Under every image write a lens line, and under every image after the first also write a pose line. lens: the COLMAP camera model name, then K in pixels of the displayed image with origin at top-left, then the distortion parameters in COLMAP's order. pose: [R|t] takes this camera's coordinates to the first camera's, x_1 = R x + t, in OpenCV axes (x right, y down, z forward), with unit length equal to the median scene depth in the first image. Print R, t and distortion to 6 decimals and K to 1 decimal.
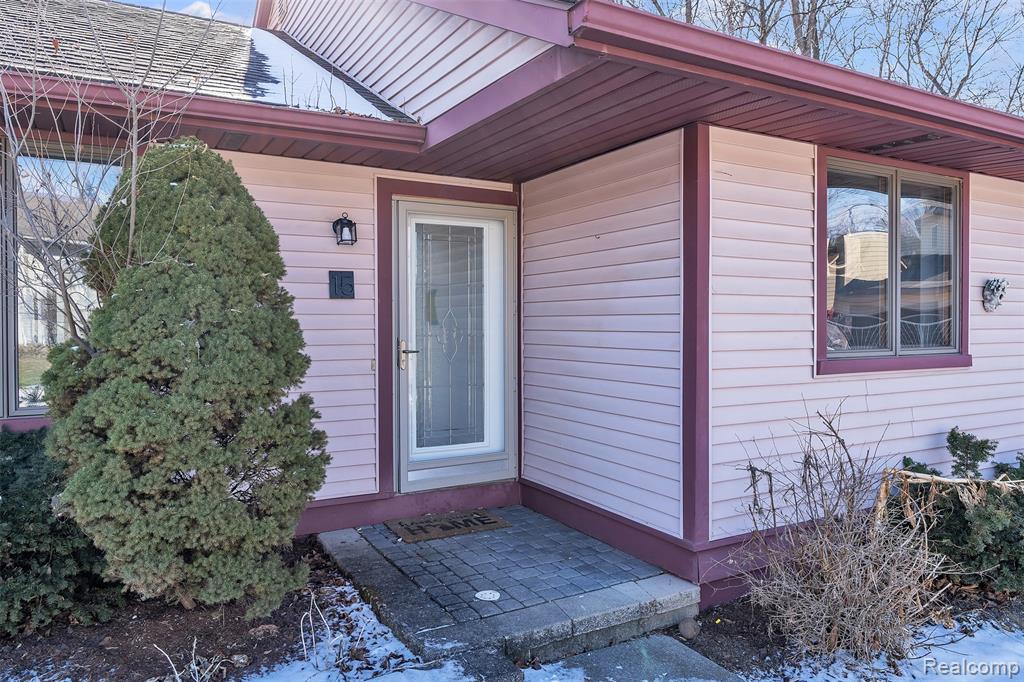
lens RADIAL K [[697.7, 0, 512.0], [0, 697.7, 341.0], [0, 0, 1]] dist [0.048437, 0.000233]
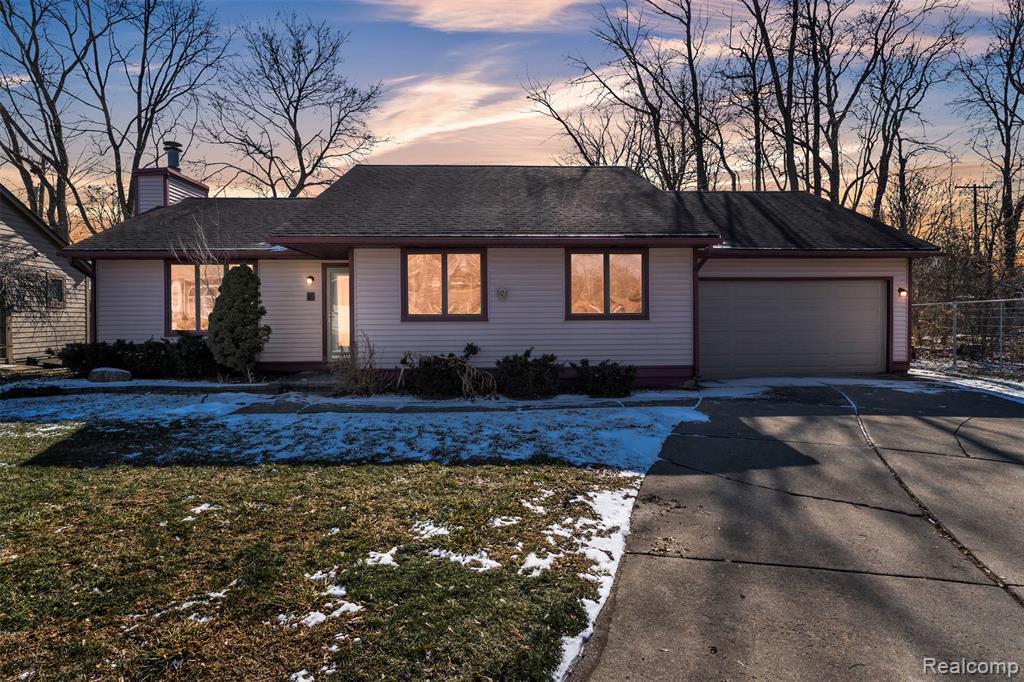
lens RADIAL K [[499.5, 0, 512.0], [0, 499.5, 341.0], [0, 0, 1]] dist [-0.003285, 0.000038]
pose [[0.888616, 0.017683, -0.458311, 1.721669], [-0.008544, 0.999721, 0.022007, 0.071412], [0.458572, -0.015640, 0.888519, -0.677373]]
